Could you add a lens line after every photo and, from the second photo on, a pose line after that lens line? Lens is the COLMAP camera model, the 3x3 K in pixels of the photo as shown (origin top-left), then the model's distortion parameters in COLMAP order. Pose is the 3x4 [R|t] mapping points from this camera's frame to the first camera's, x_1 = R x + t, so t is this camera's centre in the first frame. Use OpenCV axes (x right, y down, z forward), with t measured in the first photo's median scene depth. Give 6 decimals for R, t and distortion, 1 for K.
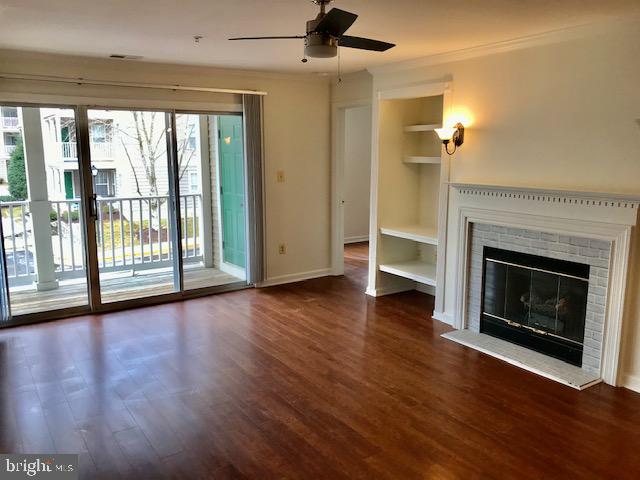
lens RADIAL K [[522.9, 0, 320.0], [0, 522.9, 240.0], [0, 0, 1]] dist [0.002879, 0.000096]
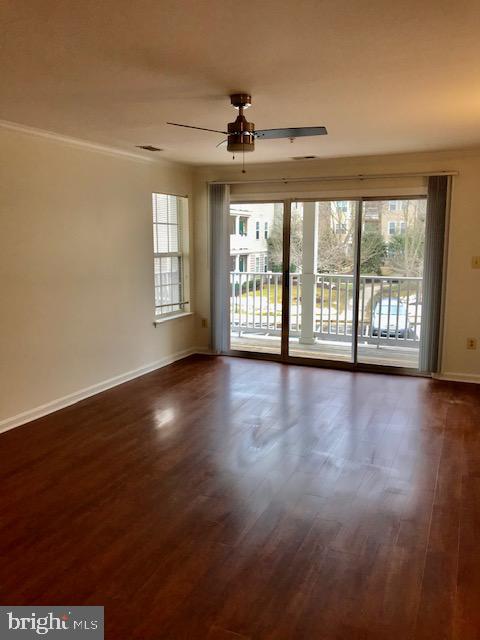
lens RADIAL K [[515.1, 0, 240.0], [0, 515.1, 320.0], [0, 0, 1]] dist [0.010813, 0.002493]
pose [[0.529024, 0.137173, -0.837447, 0.503193], [-0.143731, 0.987075, 0.070886, -0.032225], [0.836346, 0.082866, 0.541903, 0.204647]]
